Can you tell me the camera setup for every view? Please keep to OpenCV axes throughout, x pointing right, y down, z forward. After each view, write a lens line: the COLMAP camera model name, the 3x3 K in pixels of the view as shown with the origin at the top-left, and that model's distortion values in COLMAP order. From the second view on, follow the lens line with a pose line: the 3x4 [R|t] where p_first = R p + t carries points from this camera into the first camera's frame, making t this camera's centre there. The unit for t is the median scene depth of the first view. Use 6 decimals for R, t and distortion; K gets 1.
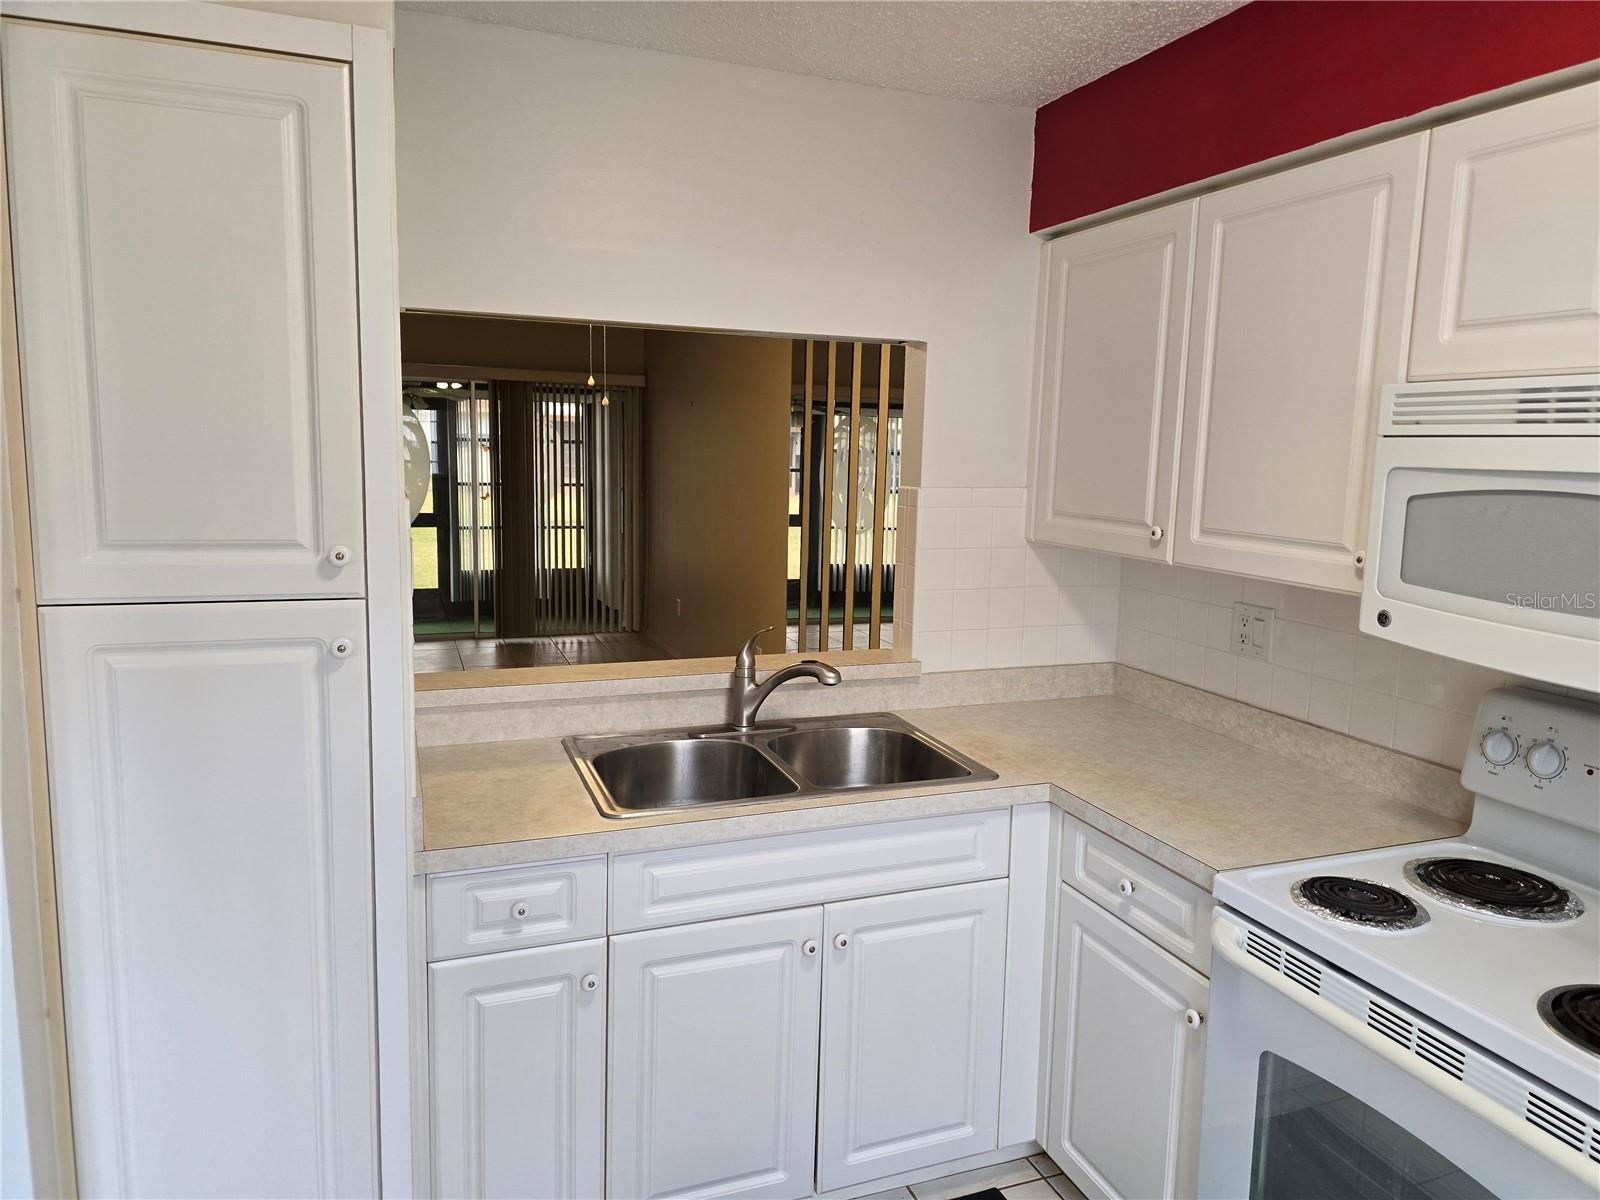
lens RADIAL K [[1070.6, 0, 811.4], [0, 1070.6, 584.1], [0, 0, 1]] dist [0.059712, -0.057488]
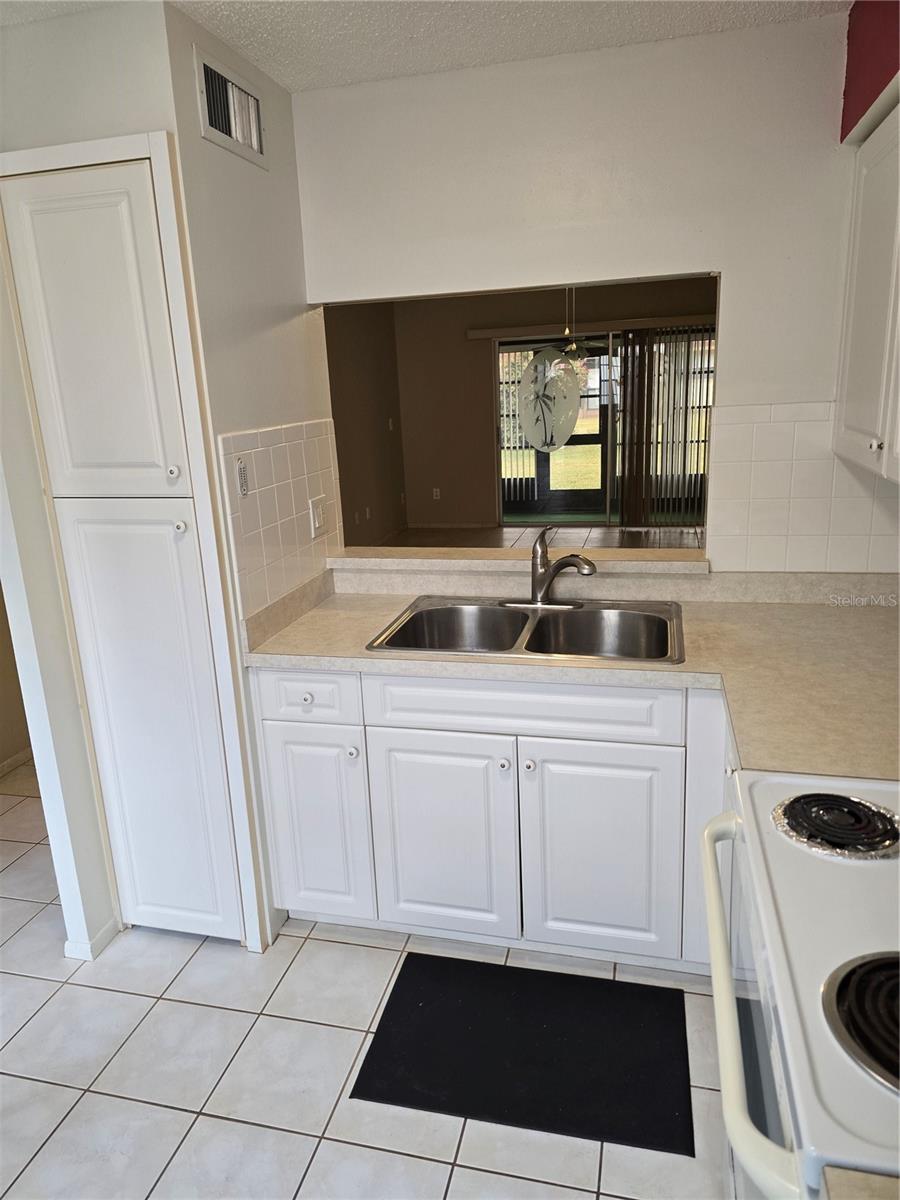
lens RADIAL K [[800.7, 0, 448.8], [0, 800.7, 593.3], [0, 0, 1]] dist [0.083878, -0.100138]
pose [[0.810779, 0.089333, -0.578496, 0.472661], [-0.011460, 0.990519, 0.136897, -0.011540], [0.585240, -0.104364, 0.804116, 0.160152]]
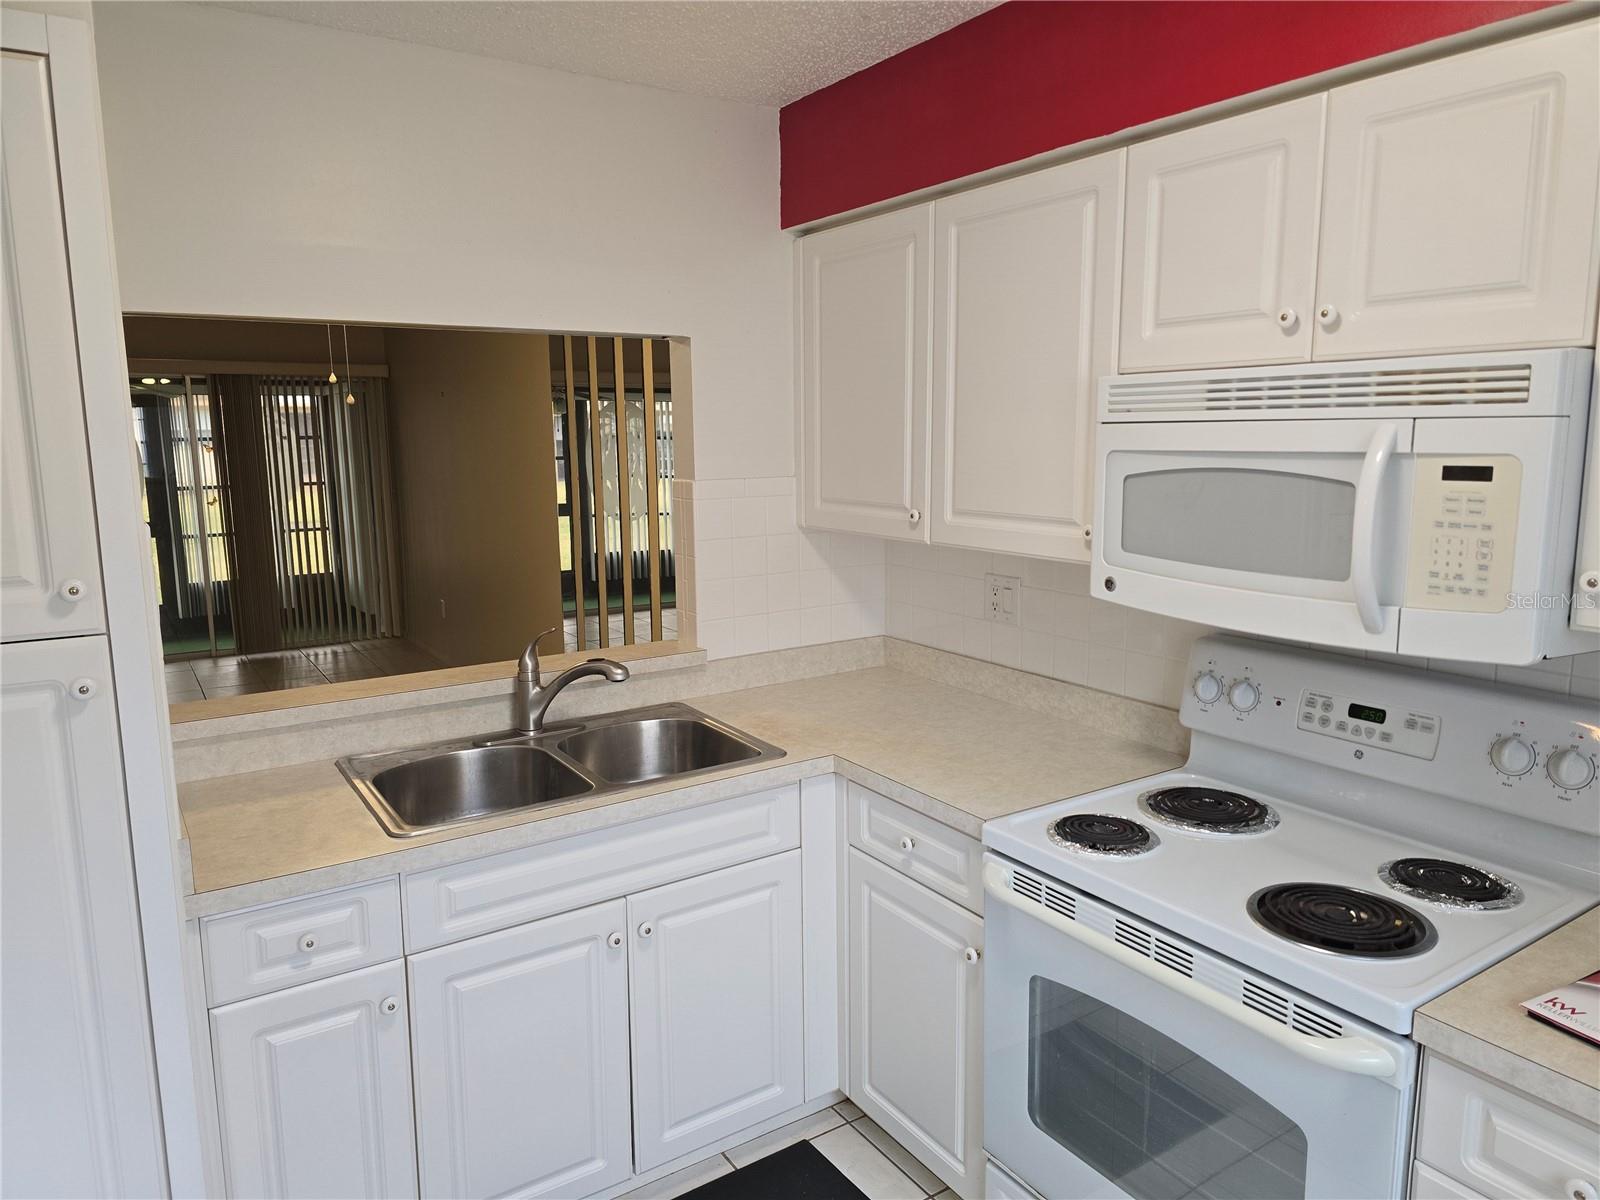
lens RADIAL K [[1067.6, 0, 806.8], [0, 1067.6, 592.7], [0, 0, 1]] dist [0.083878, -0.100138]
pose [[0.976690, -0.066095, 0.204228, -0.009903], [0.060754, 0.997629, 0.032317, -0.011789], [-0.205880, -0.019156, 0.978390, -0.028457]]
